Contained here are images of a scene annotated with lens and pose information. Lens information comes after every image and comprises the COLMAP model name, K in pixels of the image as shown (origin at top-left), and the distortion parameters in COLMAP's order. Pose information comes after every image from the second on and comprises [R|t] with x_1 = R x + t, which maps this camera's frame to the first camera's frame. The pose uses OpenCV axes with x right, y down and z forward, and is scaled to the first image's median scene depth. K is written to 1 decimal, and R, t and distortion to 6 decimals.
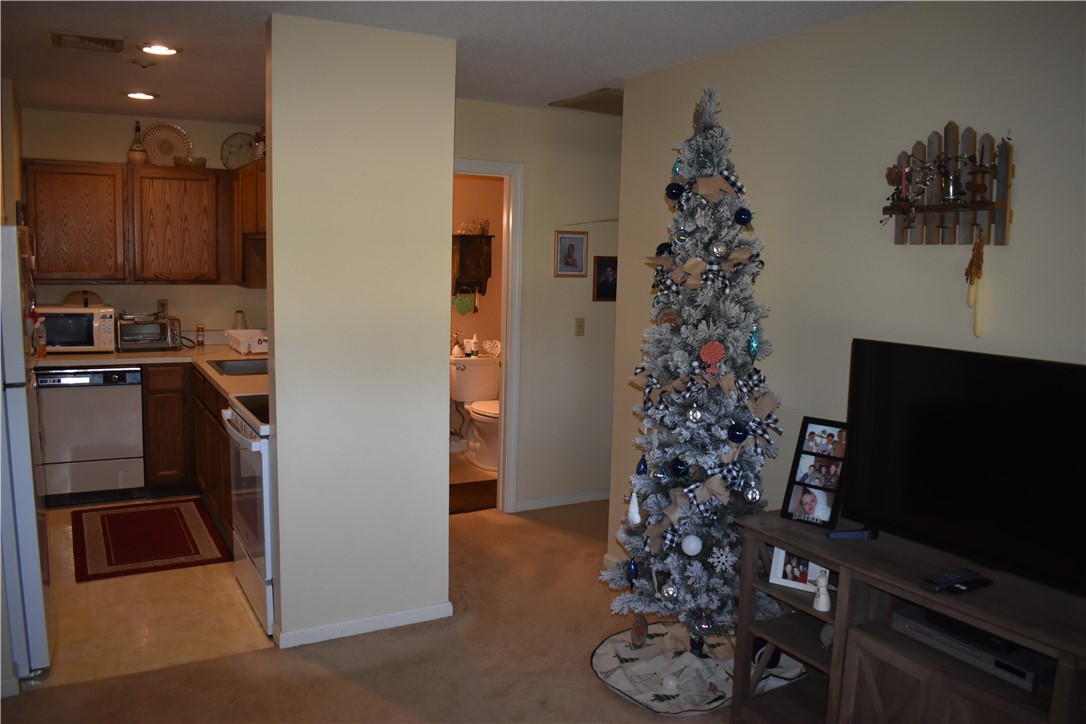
lens RADIAL K [[848.2, 0, 540.6], [0, 848.2, 361.8], [0, 0, 1]] dist [-0.096859, 0.019859]
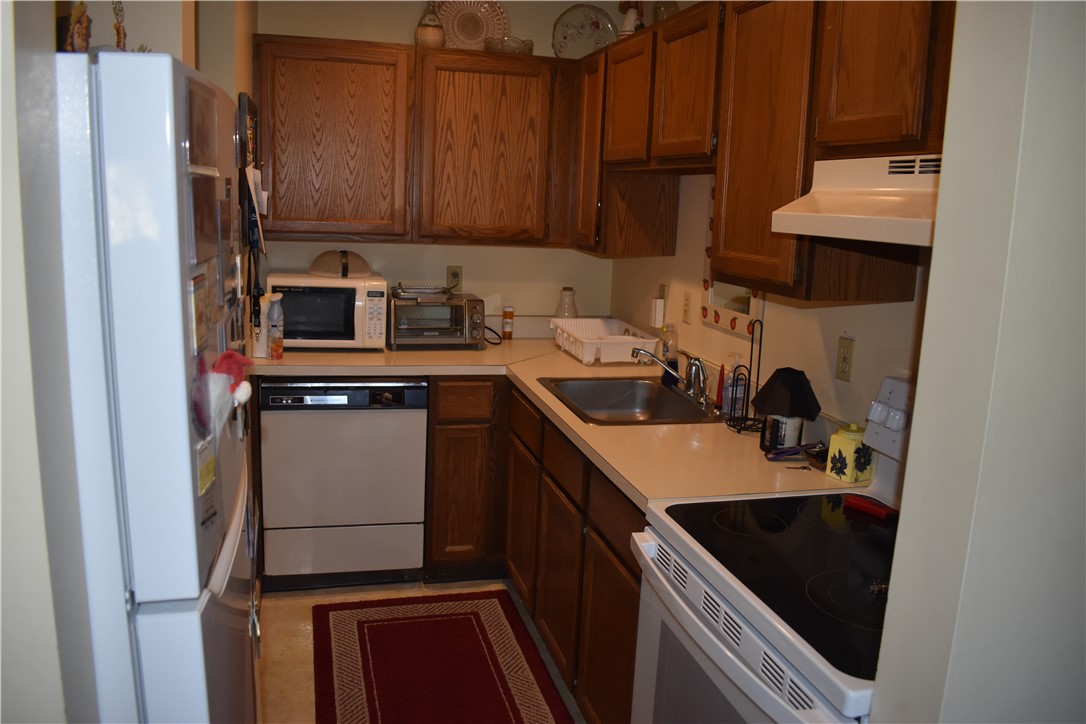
lens RADIAL K [[848.2, 0, 541.8], [0, 848.2, 361.7], [0, 0, 1]] dist [-0.096859, 0.019859]
pose [[0.967300, 0.060619, -0.246286, -0.242451], [-0.047497, 0.997134, 0.058882, -0.046799], [0.249150, -0.045259, 0.967407, 0.410705]]
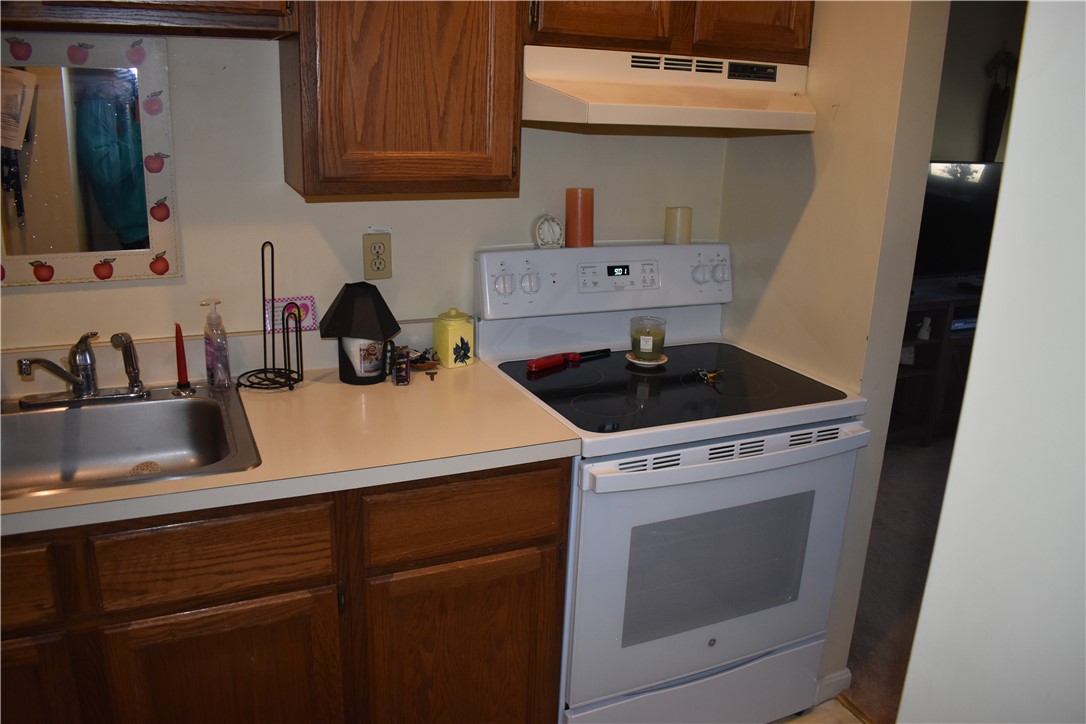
lens RADIAL K [[848.2, 0, 539.1], [0, 848.2, 362.6], [0, 0, 1]] dist [-0.096859, 0.019859]
pose [[0.093810, -0.305992, 0.947401, -0.785127], [0.099172, 0.949737, 0.296927, -0.120956], [-0.990639, 0.066101, 0.119440, 0.940620]]
